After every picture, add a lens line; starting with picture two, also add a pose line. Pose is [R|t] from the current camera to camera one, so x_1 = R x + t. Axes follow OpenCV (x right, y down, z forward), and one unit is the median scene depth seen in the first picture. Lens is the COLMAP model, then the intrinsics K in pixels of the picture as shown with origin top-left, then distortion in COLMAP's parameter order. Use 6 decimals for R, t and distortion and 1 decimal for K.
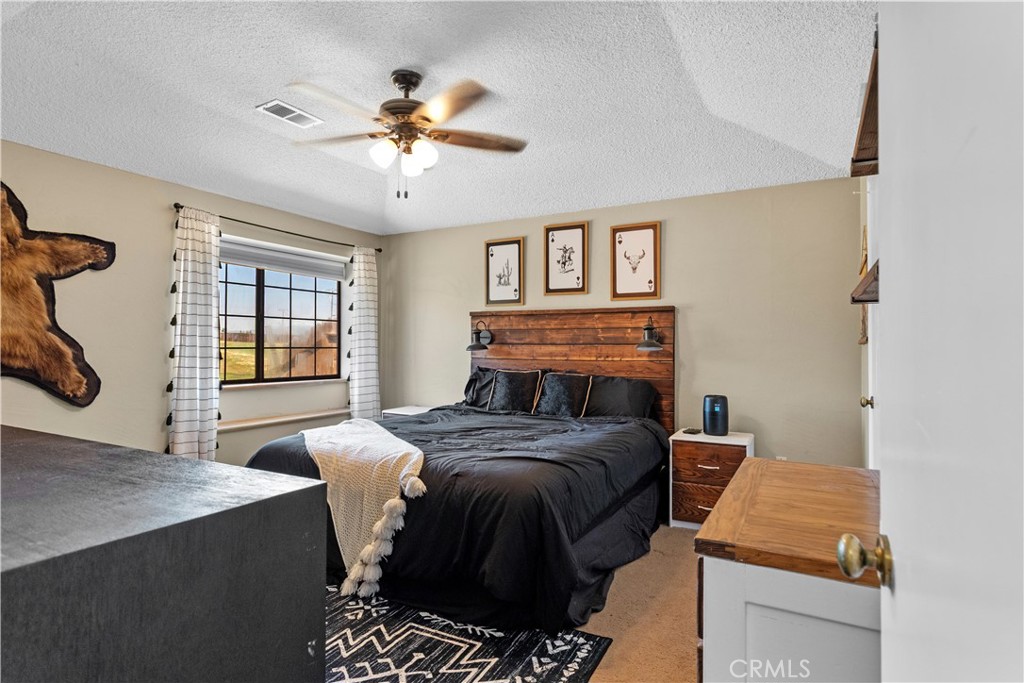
lens RADIAL K [[541.3, 0, 515.2], [0, 541.3, 337.1], [0, 0, 1]] dist [0.000933, -0.000024]
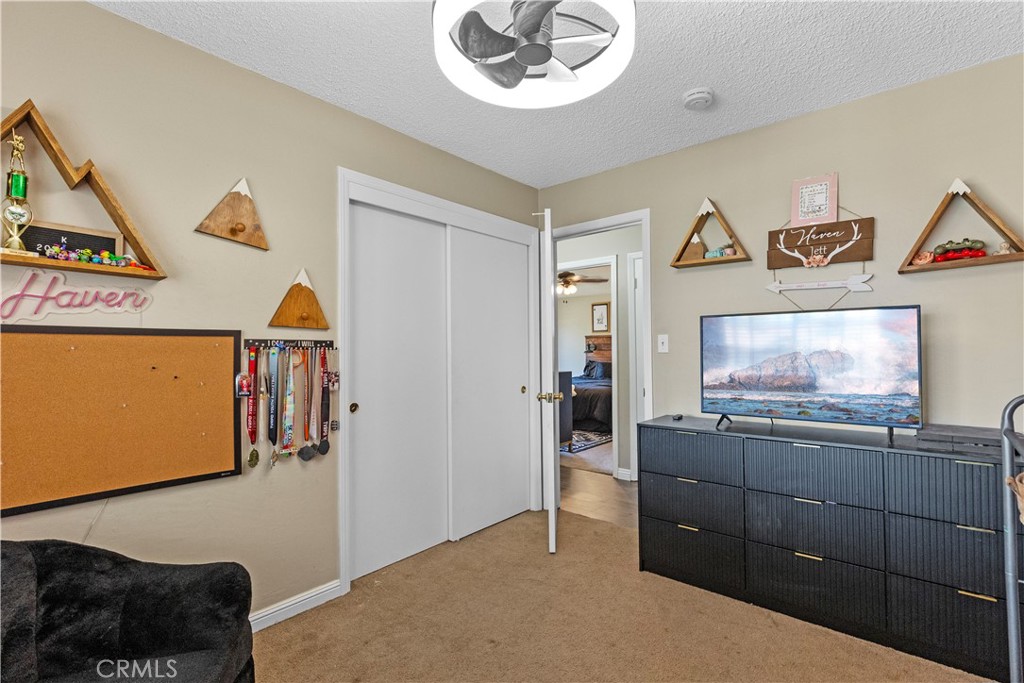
lens RADIAL K [[464.5, 0, 512.0], [0, 464.5, 341.5], [0, 0, 1]] dist [-0.000296, 0.000027]
pose [[0.976227, -0.015218, -0.216215, 0.037368], [0.014001, 0.999876, -0.007160, -0.014594], [0.216298, 0.003963, 0.976319, -0.966681]]
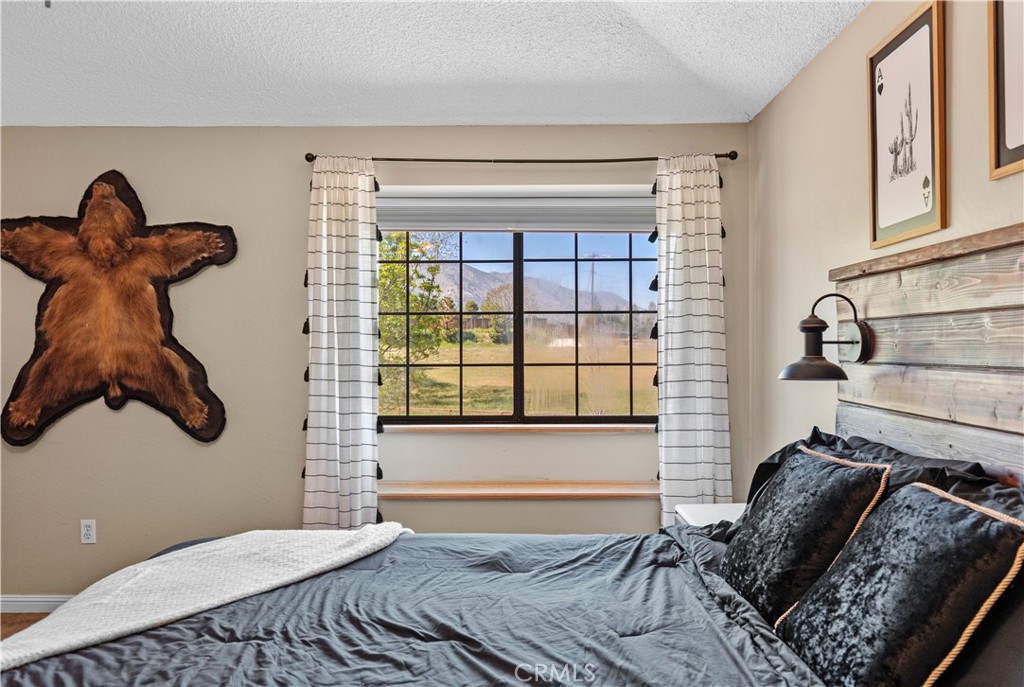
lens RADIAL K [[743.3, 0, 513.0], [0, 743.3, 356.2], [0, 0, 1]] dist [0.001045, 0.000955]
pose [[0.484422, 0.002434, -0.874831, 0.254370], [0.018794, 0.999736, 0.013189, -0.000586], [0.874632, -0.022831, 0.484249, 0.614319]]
